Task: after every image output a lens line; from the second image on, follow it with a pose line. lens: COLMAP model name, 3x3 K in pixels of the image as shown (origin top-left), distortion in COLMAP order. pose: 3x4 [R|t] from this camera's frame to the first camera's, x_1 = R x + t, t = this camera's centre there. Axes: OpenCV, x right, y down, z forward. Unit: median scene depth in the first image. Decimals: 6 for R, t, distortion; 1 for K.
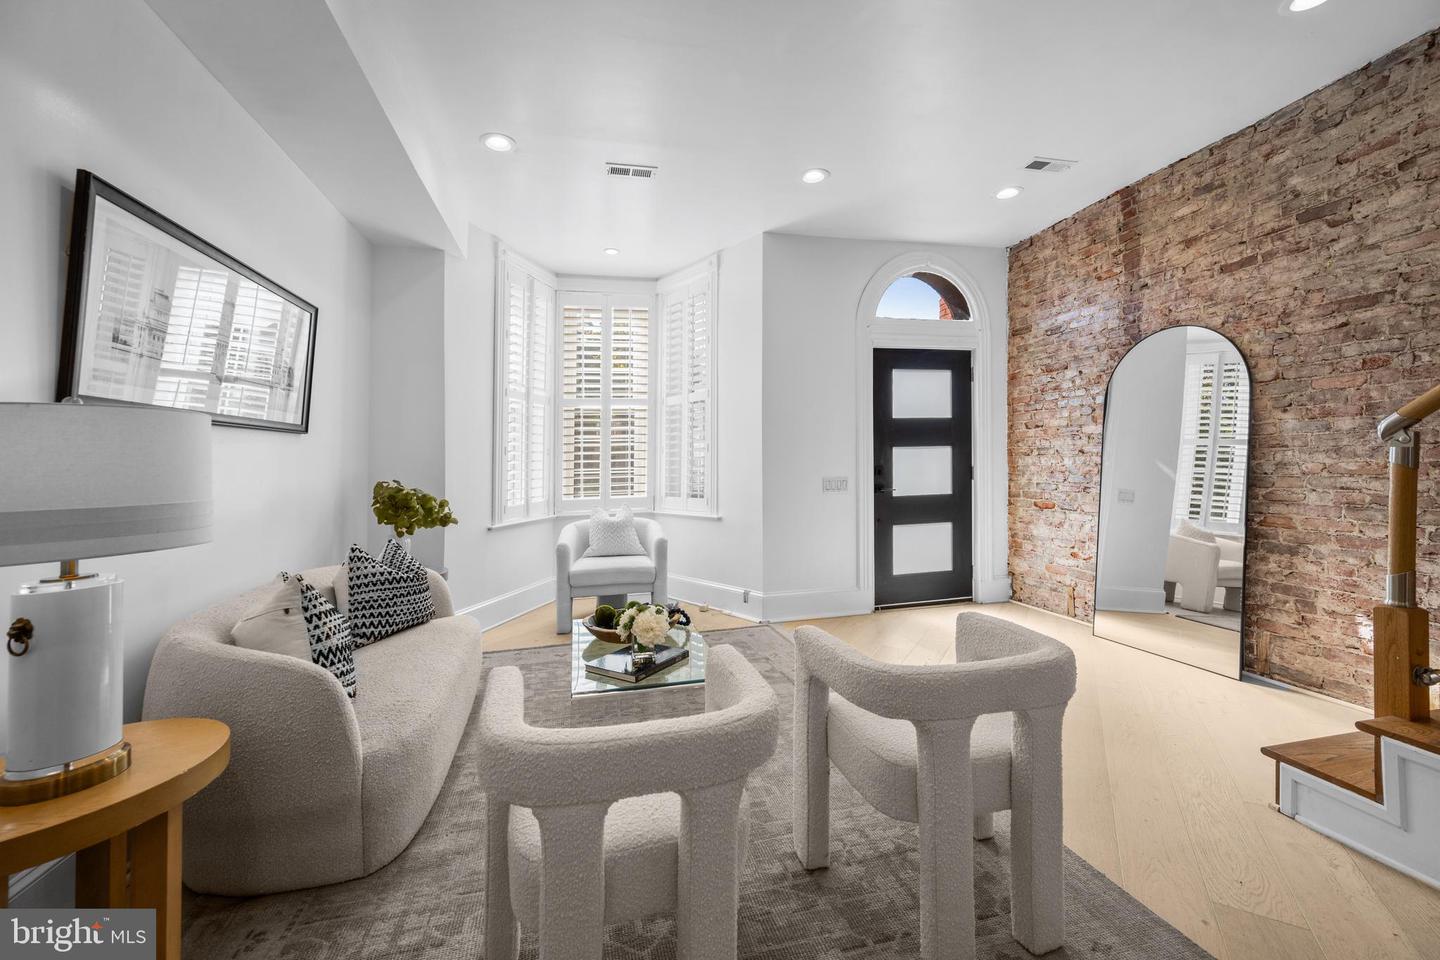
lens RADIAL K [[584.9, 0, 725.3], [0, 584.9, 451.5], [0, 0, 1]] dist [0.000710, -0.000037]
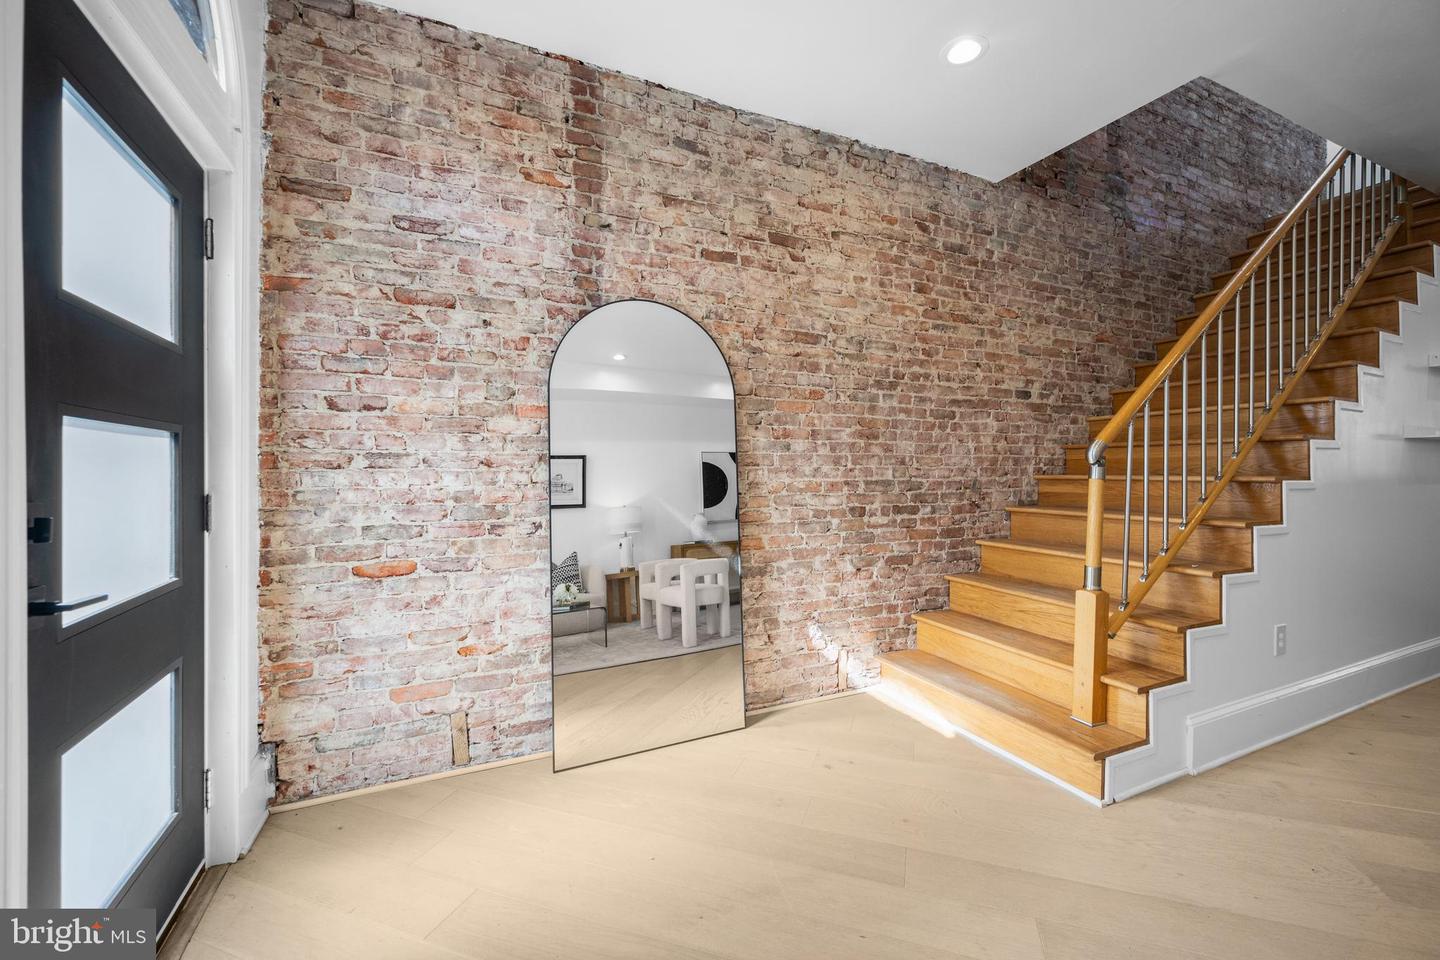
lens RADIAL K [[584.9, 0, 718.3], [0, 584.9, 484.9], [0, 0, 1]] dist [0.000710, -0.000037]
pose [[-0.185322, -0.000288, 0.982678, 0.013604], [-0.012081, 0.999925, -0.001985, 0.021009], [-0.982604, -0.012240, -0.185312, 0.974280]]
